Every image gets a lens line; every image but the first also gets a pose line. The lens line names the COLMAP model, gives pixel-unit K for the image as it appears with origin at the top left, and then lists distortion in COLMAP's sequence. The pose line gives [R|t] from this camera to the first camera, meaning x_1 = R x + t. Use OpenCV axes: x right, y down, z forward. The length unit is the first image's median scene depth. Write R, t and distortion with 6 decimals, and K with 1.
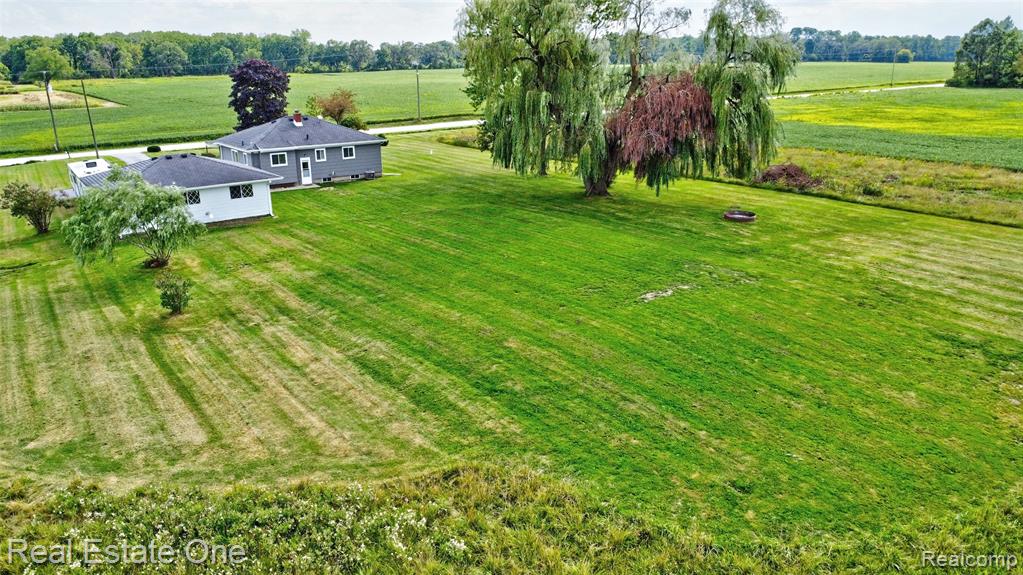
lens RADIAL K [[756.4, 0, 507.8], [0, 756.4, 288.3], [0, 0, 1]] dist [-0.026985, -0.005752]
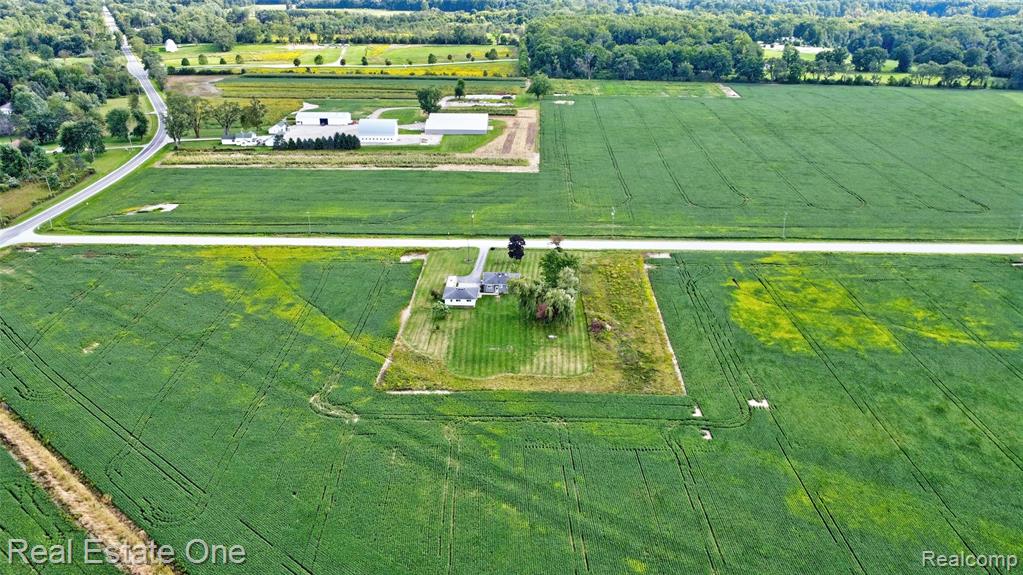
lens RADIAL K [[756.4, 0, 507.8], [0, 756.4, 288.3], [0, 0, 1]] dist [-0.026985, -0.005752]
pose [[0.790161, 0.270106, -0.550171, 2.630116], [-0.200764, 0.962195, 0.184050, -1.207378], [0.579085, -0.034975, 0.814517, -2.966232]]
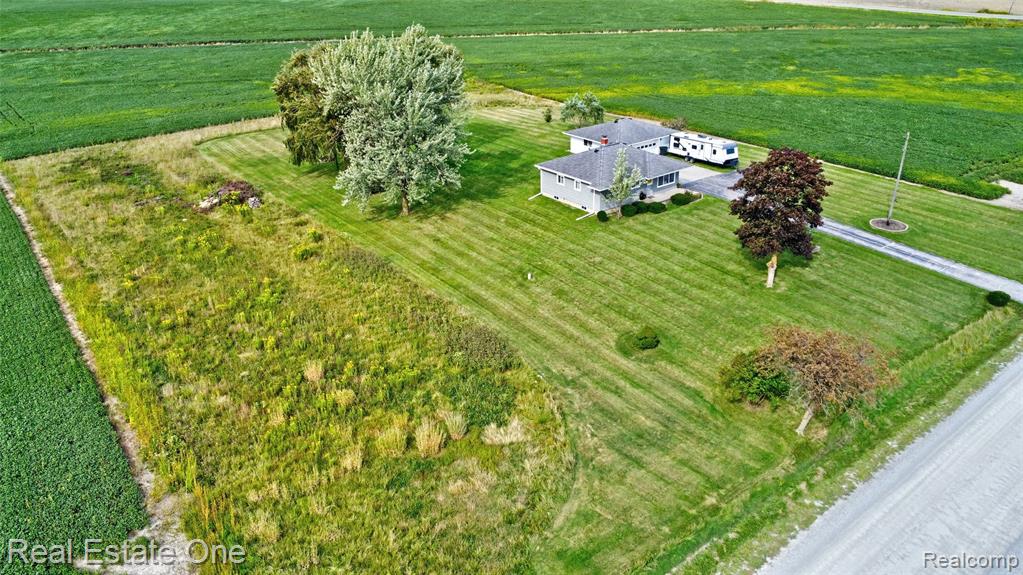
lens RADIAL K [[764.3, 0, 508.3], [0, 764.3, 288.2], [0, 0, 1]] dist [-0.030893, -0.003217]
pose [[-0.998736, 0.049818, -0.006638, -0.136142], [0.032195, 0.735604, 0.676646, -1.218251], [0.038592, 0.675577, -0.736279, 2.810419]]
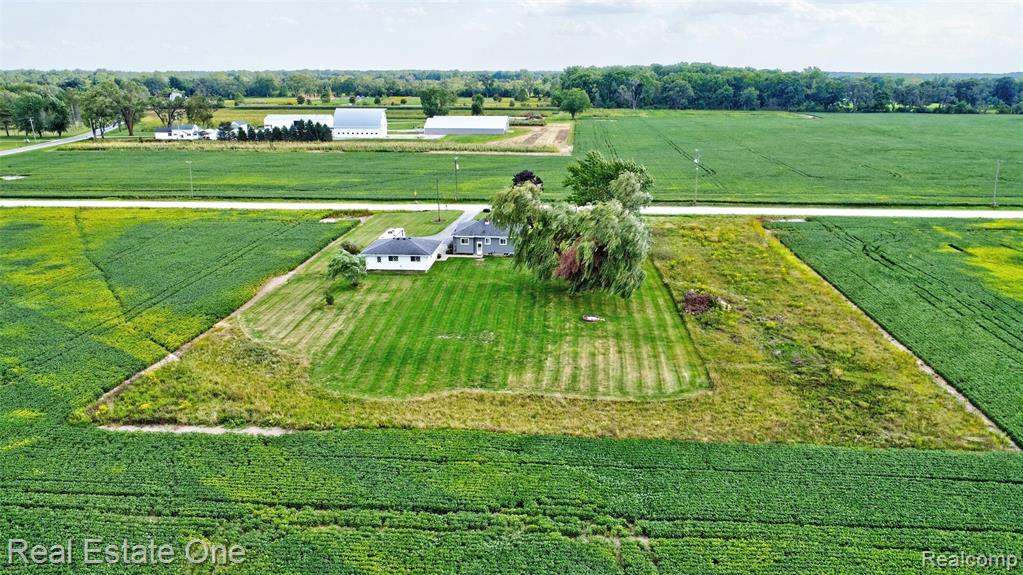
lens RADIAL K [[742.4, 0, 506.9], [0, 742.4, 284.0], [0, 0, 1]] dist [-0.027435, -0.006614]
pose [[0.756726, 0.197248, -0.623265, 1.340402], [-0.205379, 0.976854, 0.059793, -0.256925], [0.620634, 0.082759, 0.779721, -0.611274]]
